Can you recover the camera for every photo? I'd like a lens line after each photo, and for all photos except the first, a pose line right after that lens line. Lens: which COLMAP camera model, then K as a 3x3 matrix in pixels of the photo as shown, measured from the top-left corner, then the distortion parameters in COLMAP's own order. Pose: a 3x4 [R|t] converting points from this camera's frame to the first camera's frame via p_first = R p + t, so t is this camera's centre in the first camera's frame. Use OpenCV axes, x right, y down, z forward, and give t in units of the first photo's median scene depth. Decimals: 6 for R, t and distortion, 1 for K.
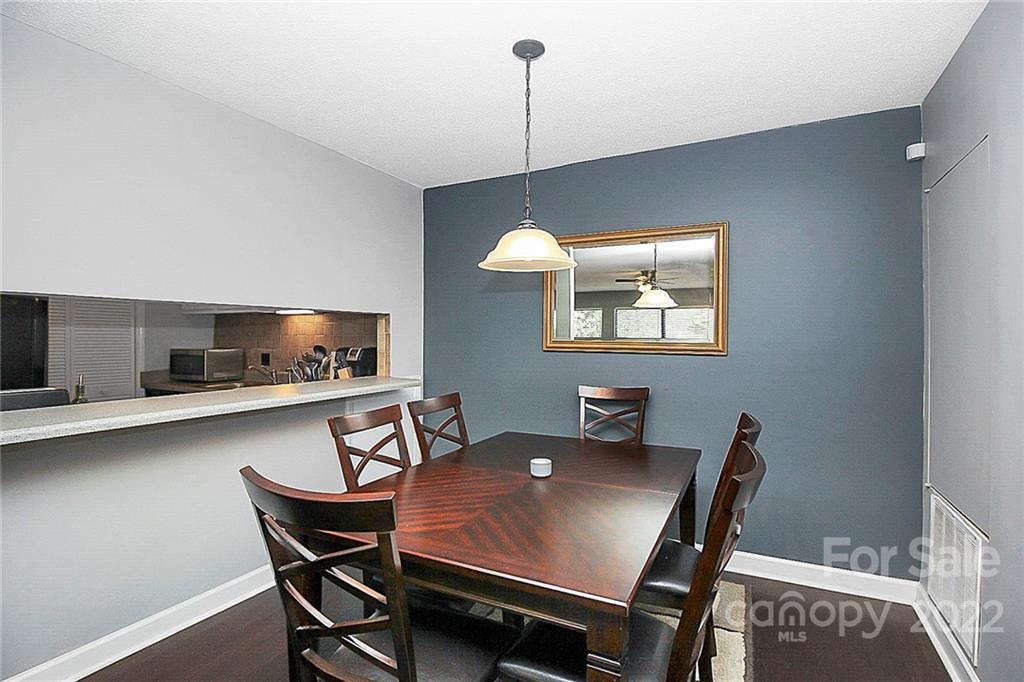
lens RADIAL K [[481.1, 0, 511.7], [0, 481.1, 341.5], [0, 0, 1]] dist [-0.002978, -0.008988]
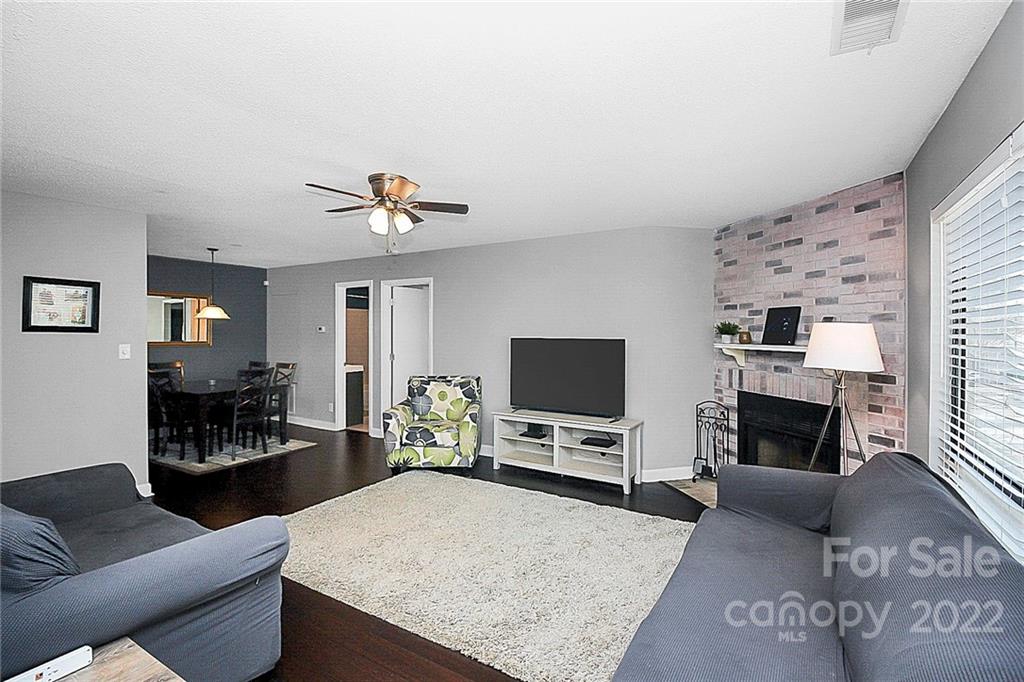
lens RADIAL K [[481.1, 0, 510.0], [0, 481.1, 333.5], [0, 0, 1]] dist [-0.002978, -0.008988]
pose [[0.069907, -0.005651, 0.997538, -1.610418], [0.009907, 0.999939, 0.004971, -0.029032], [-0.997504, 0.009535, 0.069959, -0.637380]]
